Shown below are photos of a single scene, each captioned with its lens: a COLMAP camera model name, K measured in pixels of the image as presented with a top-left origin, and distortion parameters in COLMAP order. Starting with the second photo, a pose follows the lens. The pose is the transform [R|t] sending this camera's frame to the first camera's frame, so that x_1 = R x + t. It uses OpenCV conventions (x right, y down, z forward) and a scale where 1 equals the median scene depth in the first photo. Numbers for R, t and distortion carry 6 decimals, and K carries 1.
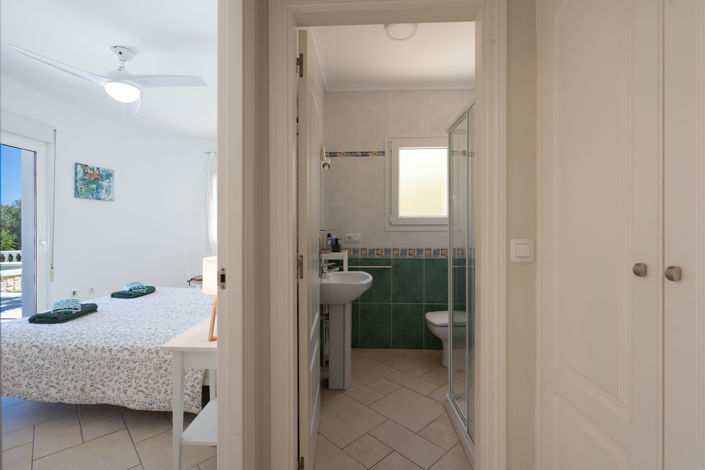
lens RADIAL K [[322.0, 0, 348.4], [0, 322.0, 231.6], [0, 0, 1]] dist [0.000803, -0.000528]
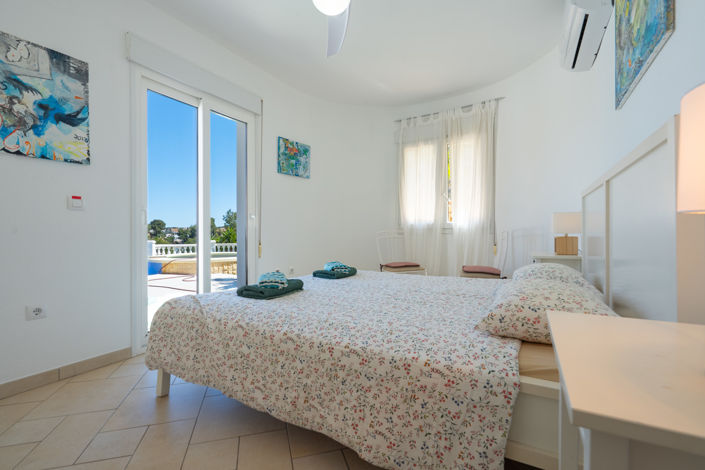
lens RADIAL K [[322.0, 0, 353.2], [0, 322.0, 236.5], [0, 0, 1]] dist [0.000803, -0.000528]
pose [[0.894394, 0.005129, -0.447250, -0.426043], [-0.001823, 0.999968, 0.007822, 0.147745], [0.447276, -0.006180, 0.894375, 0.470342]]
